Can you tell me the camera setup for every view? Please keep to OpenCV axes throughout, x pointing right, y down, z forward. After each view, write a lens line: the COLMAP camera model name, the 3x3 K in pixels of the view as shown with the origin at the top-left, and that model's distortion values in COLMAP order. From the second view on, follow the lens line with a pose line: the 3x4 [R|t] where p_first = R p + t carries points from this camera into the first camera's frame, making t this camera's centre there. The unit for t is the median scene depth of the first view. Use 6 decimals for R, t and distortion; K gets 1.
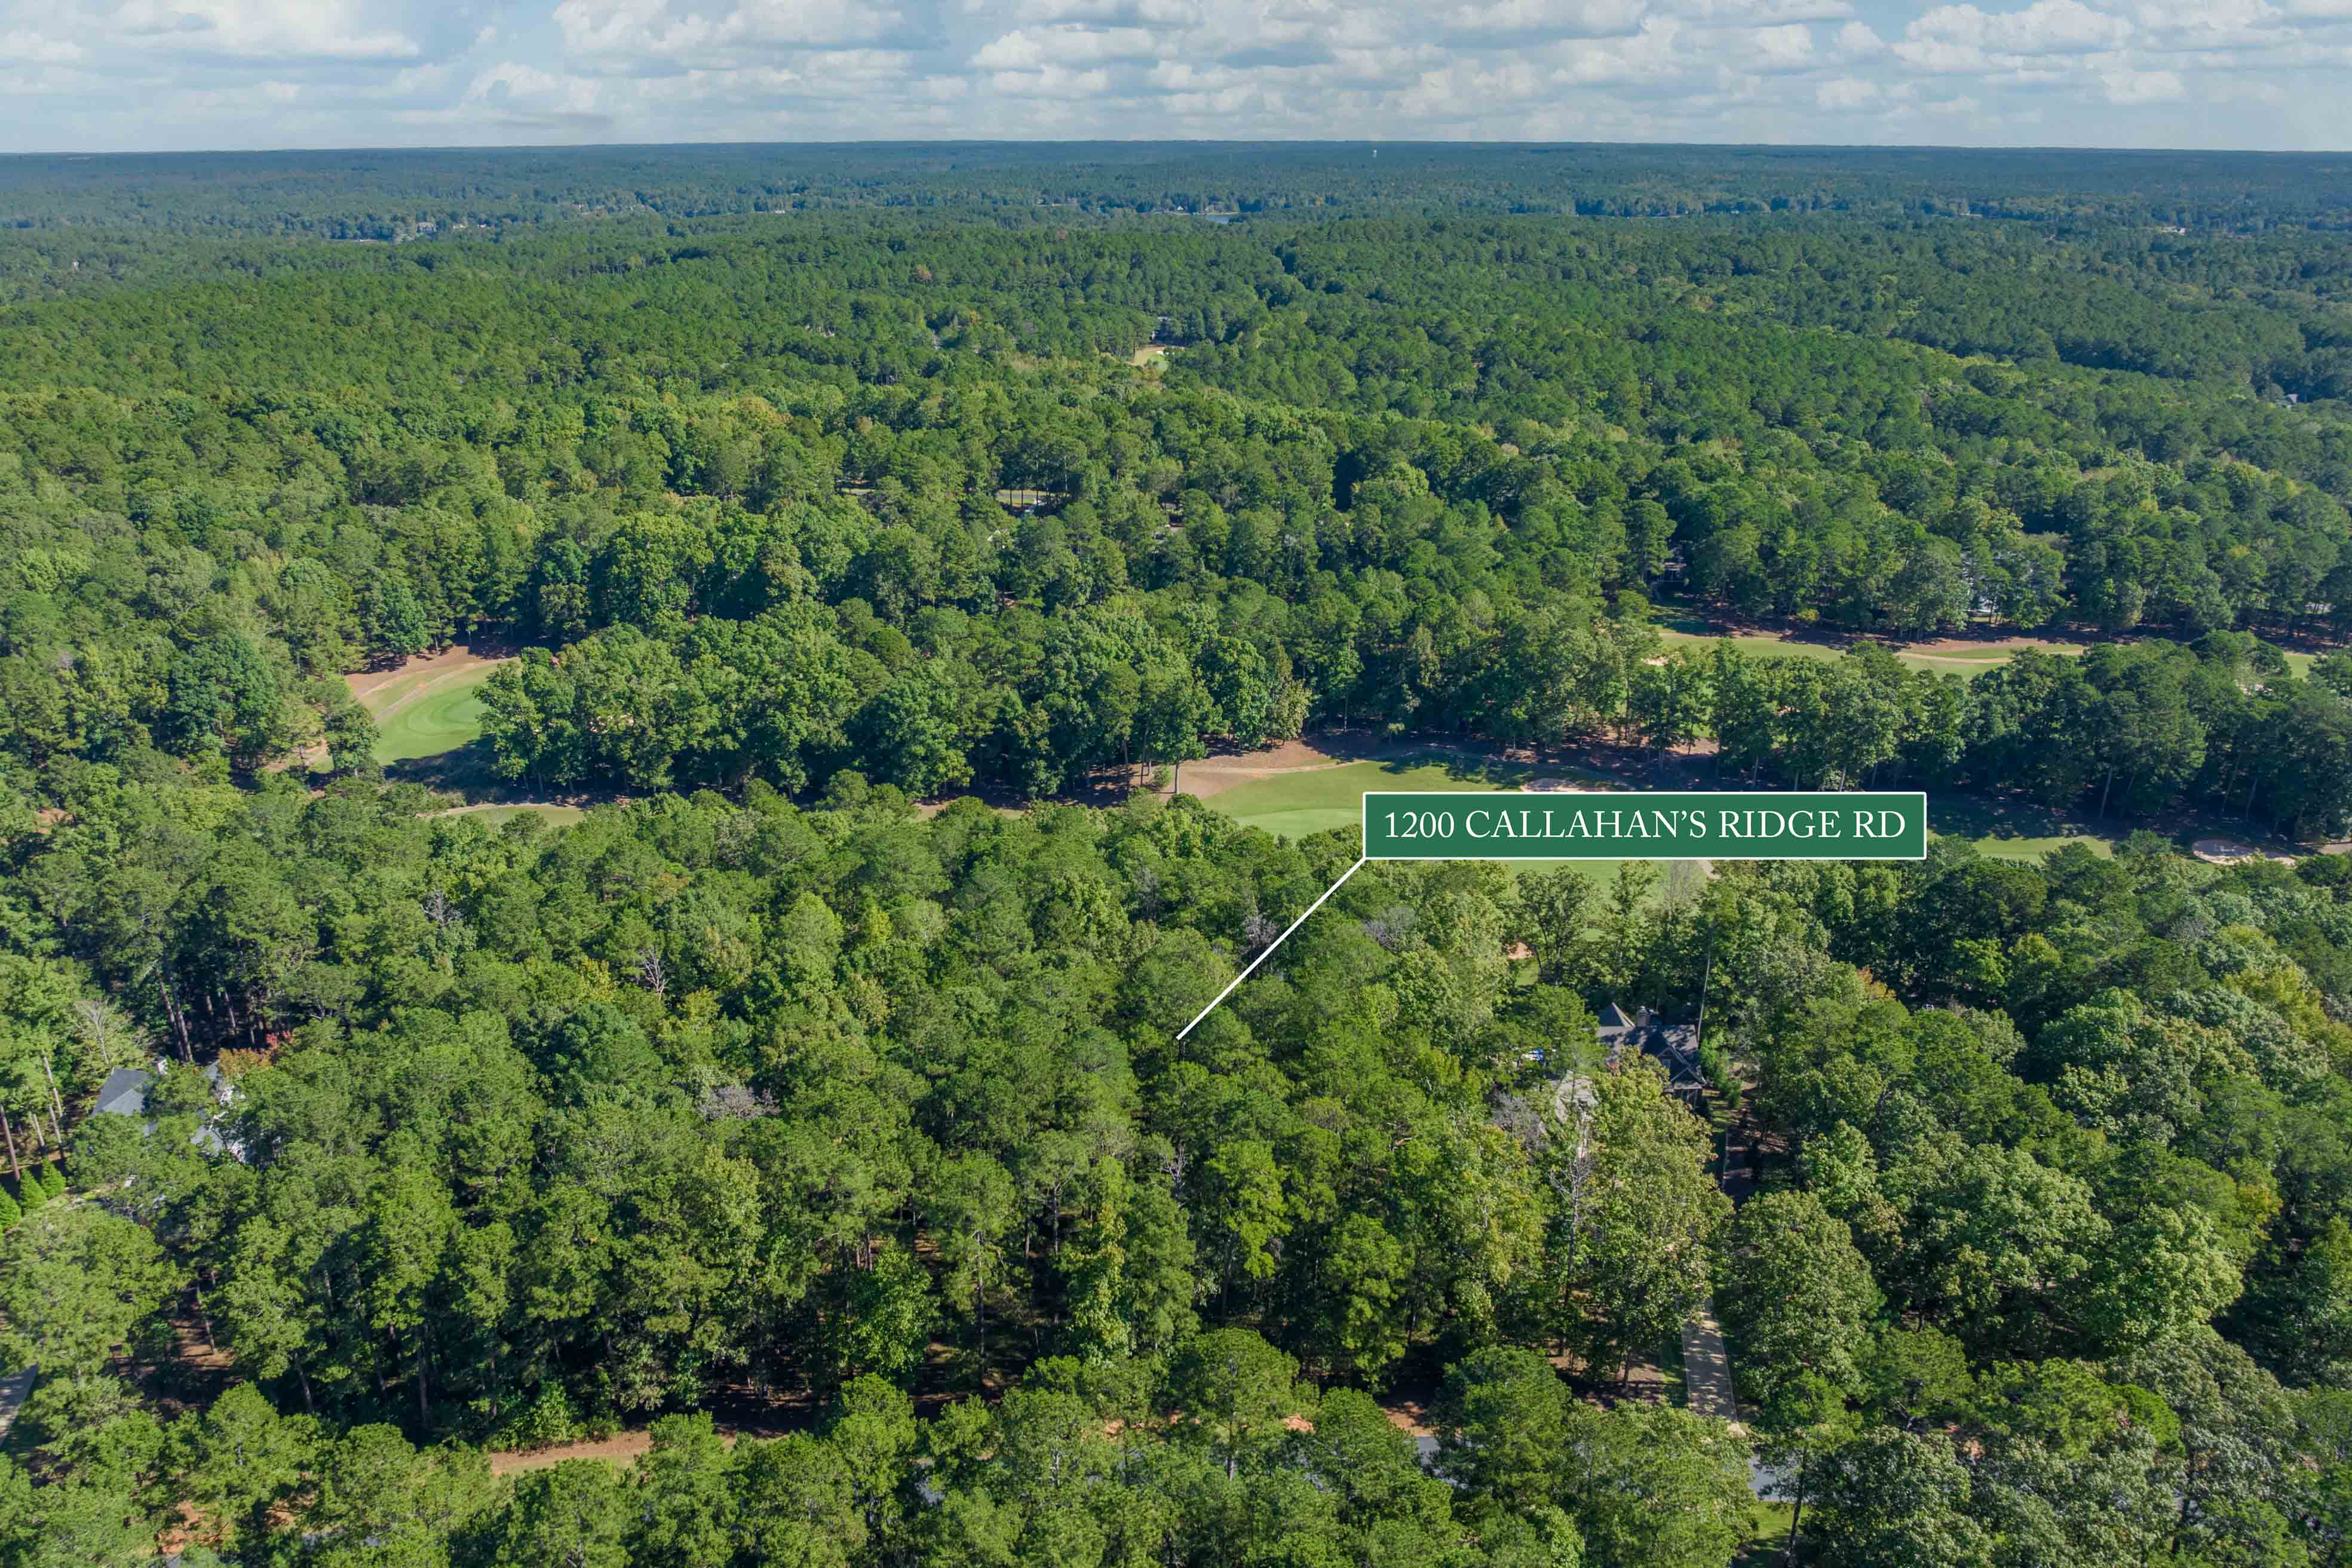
lens RADIAL K [[1678.2, 0, 1171.6], [0, 1678.2, 789.3], [0, 0, 1]] dist [0.005730, -0.076556]
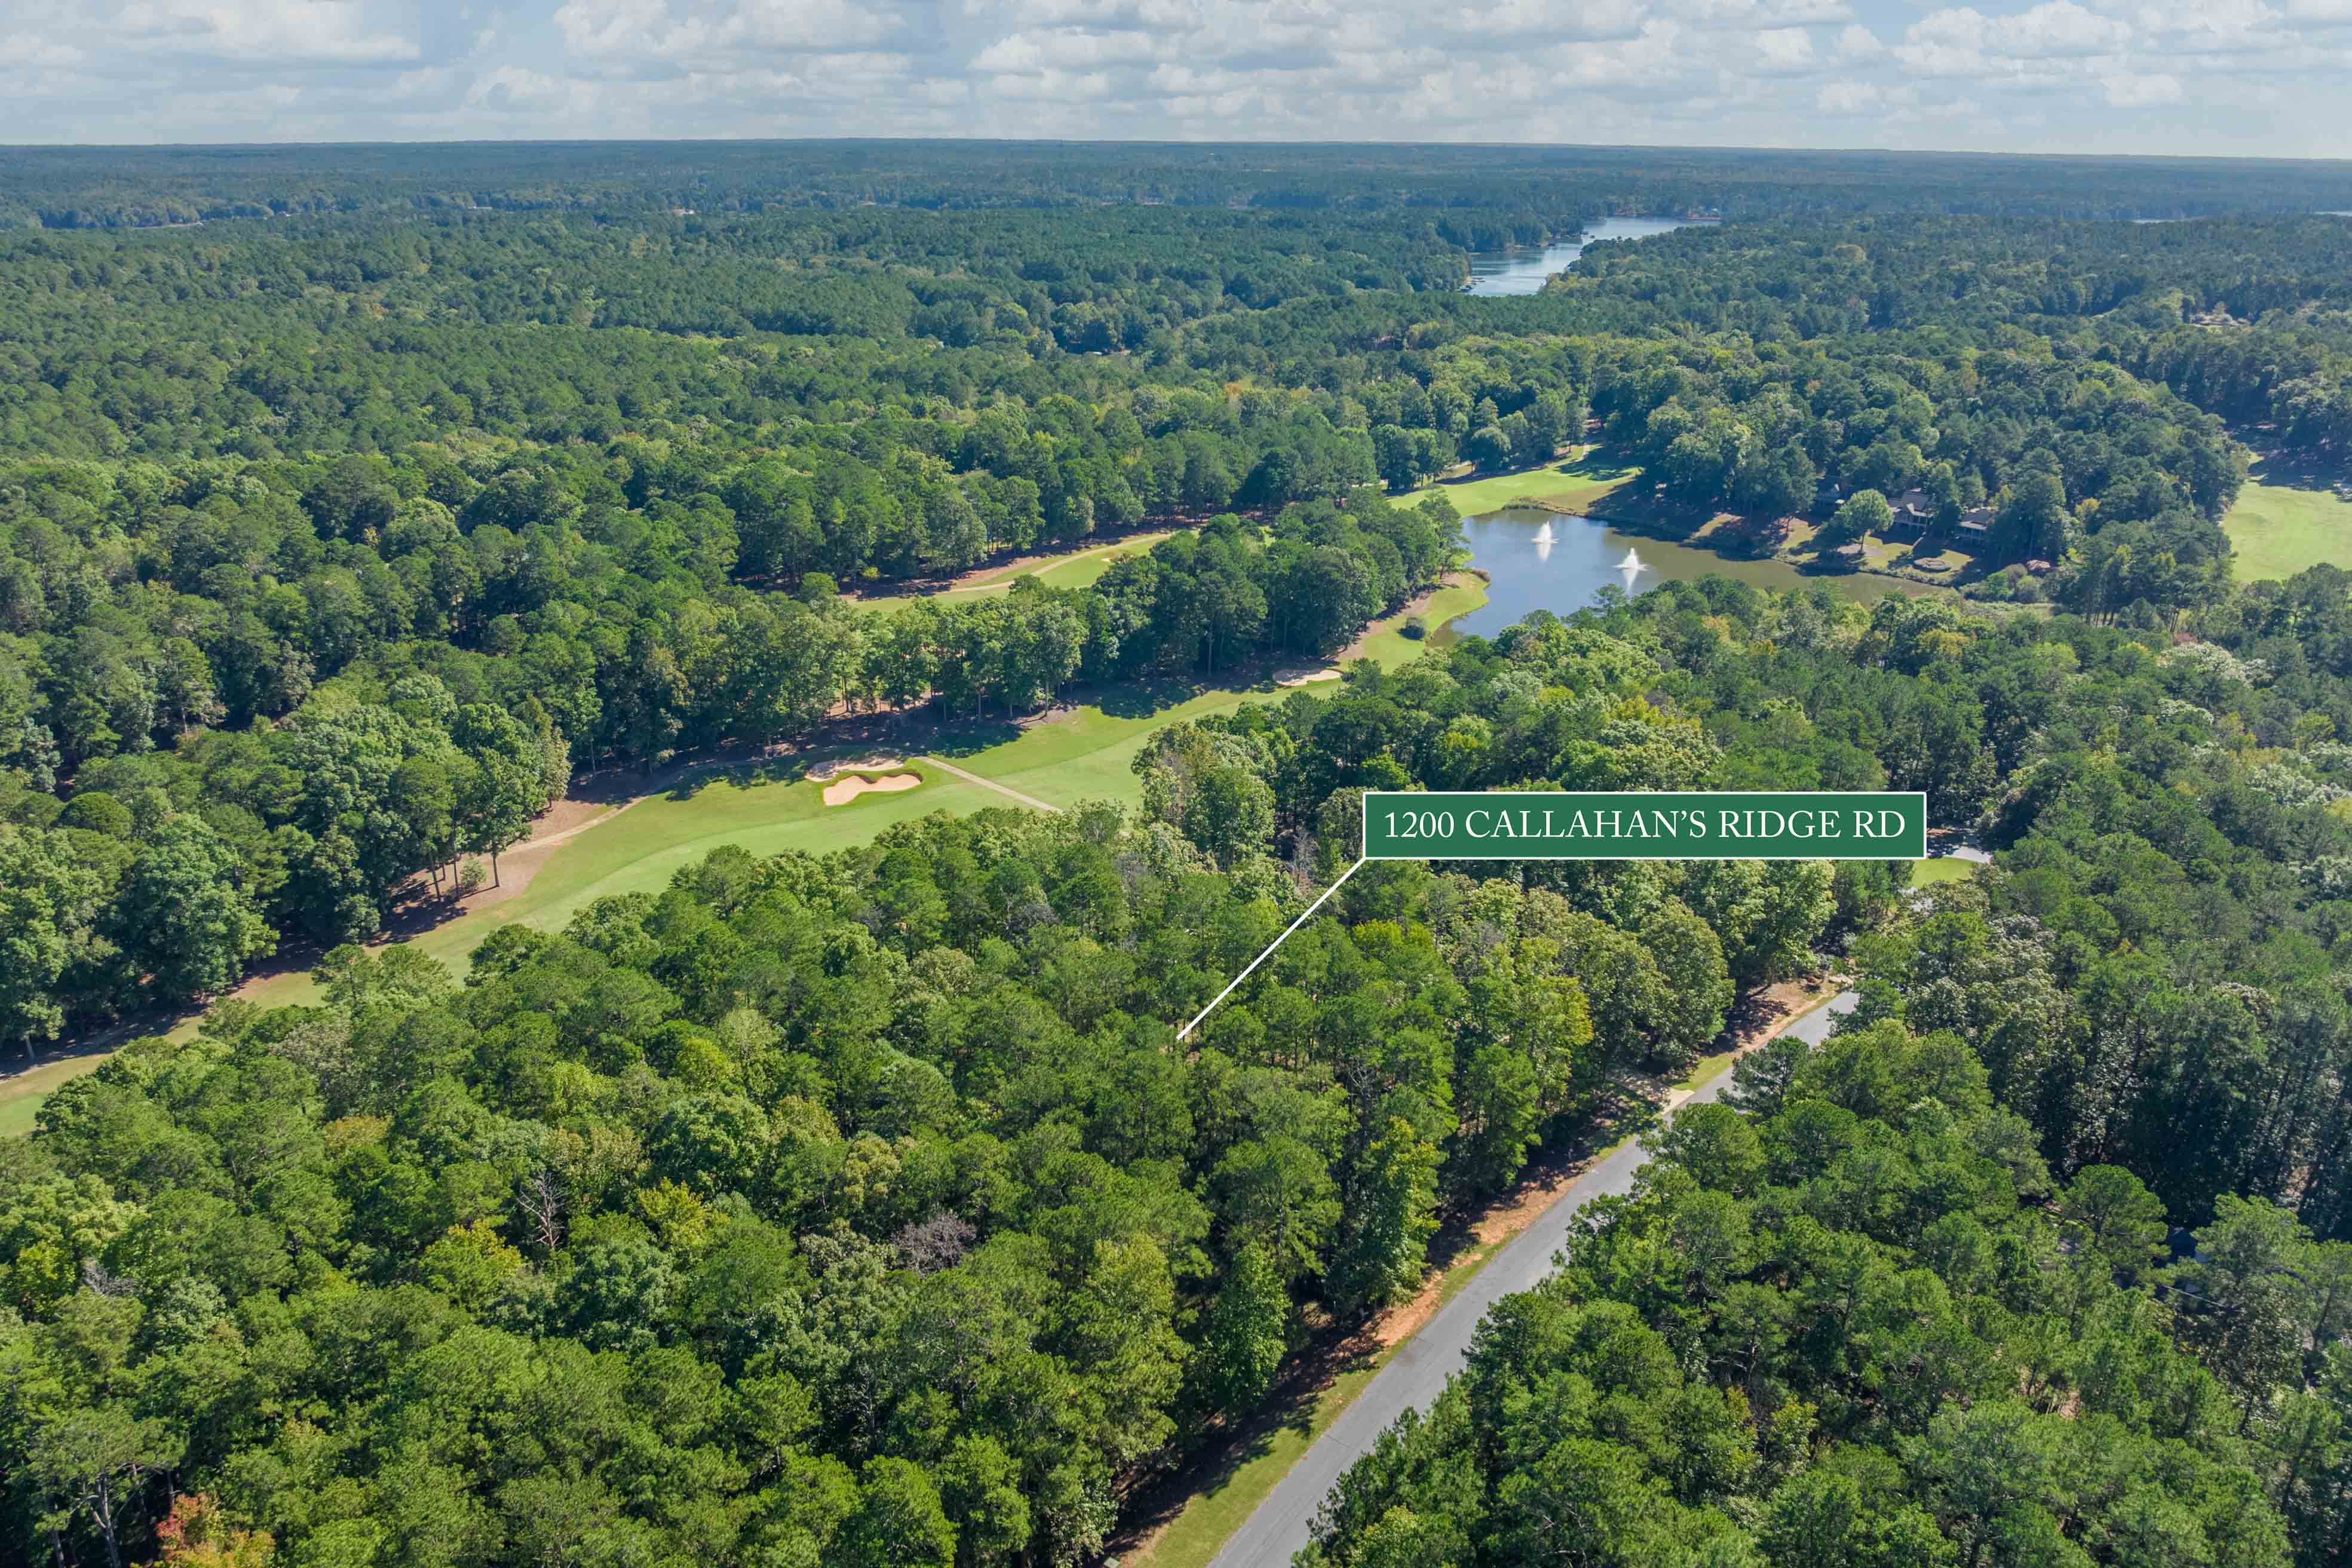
lens RADIAL K [[1678.2, 0, 1171.6], [0, 1678.2, 789.3], [0, 0, 1]] dist [0.005730, -0.076556]
pose [[0.665307, -0.270437, 0.695867, -0.368579], [0.268488, 0.956395, 0.114990, -0.053554], [-0.696621, 0.110329, 0.708905, 0.129139]]
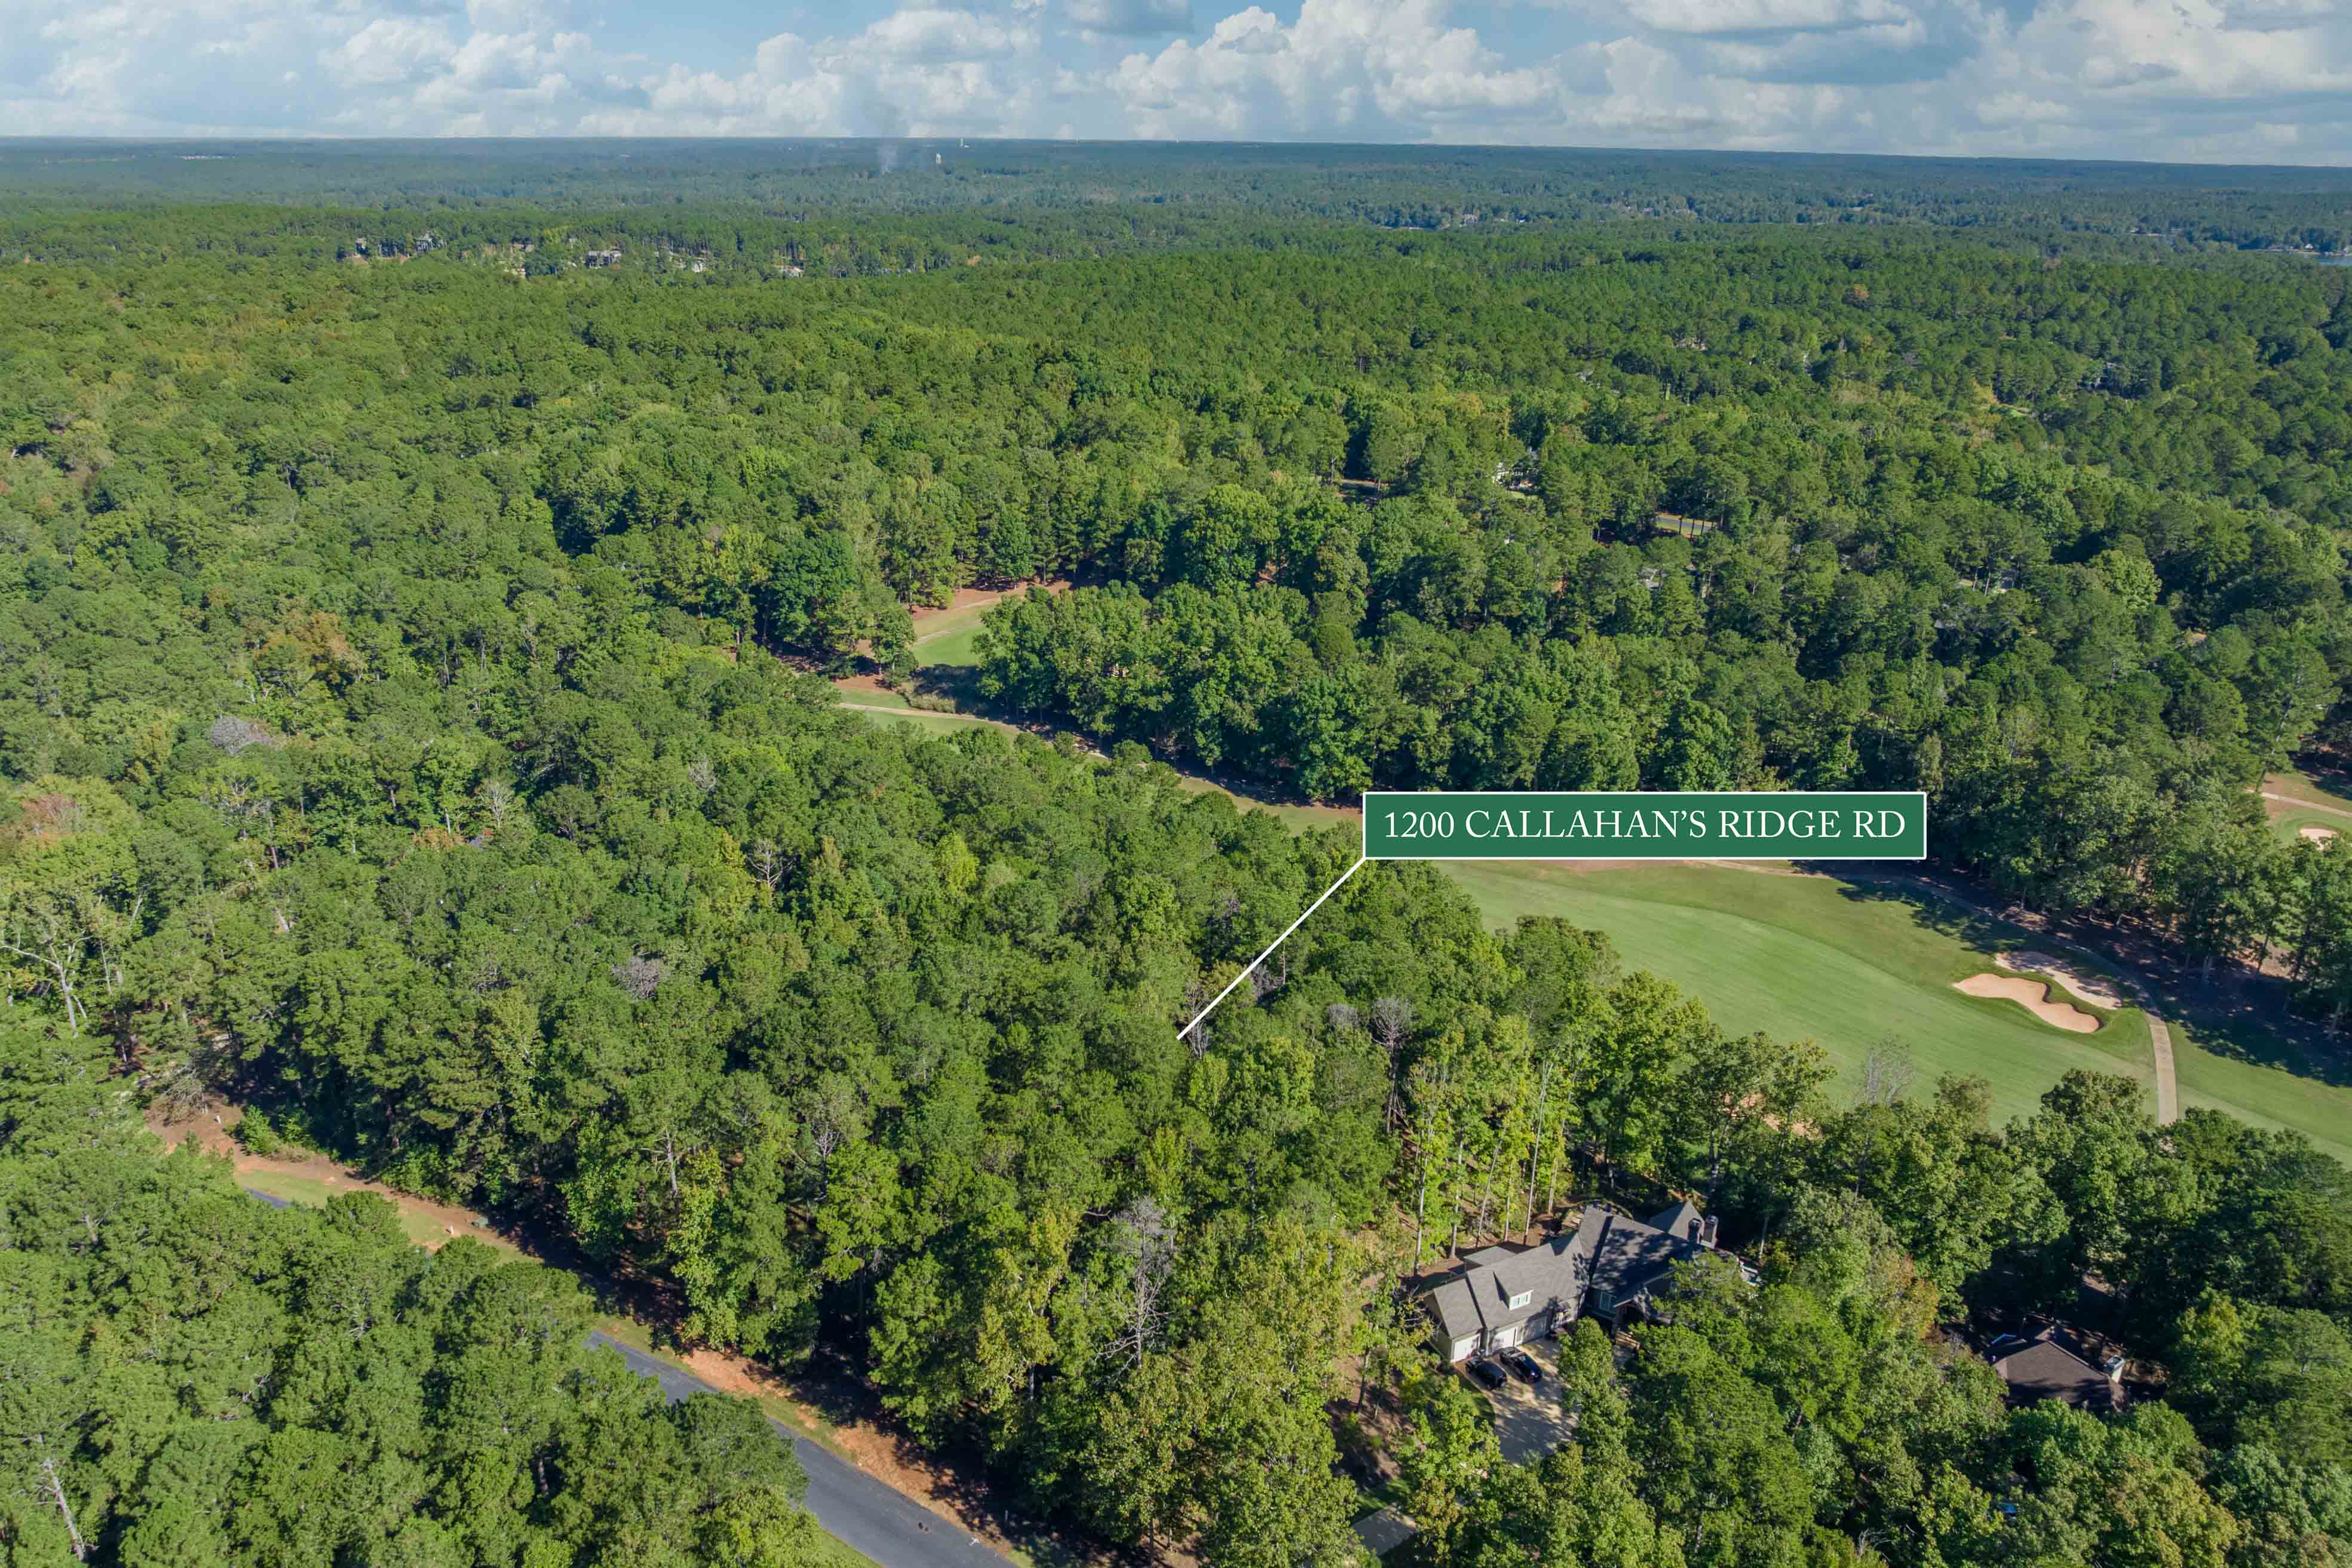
lens RADIAL K [[1678.2, 0, 1171.6], [0, 1678.2, 789.3], [0, 0, 1]] dist [0.005730, -0.076556]
pose [[0.820879, 0.220713, -0.526728, 0.299070], [-0.222390, 0.973039, 0.061145, -0.040685], [0.526023, 0.066947, 0.847832, 0.112623]]
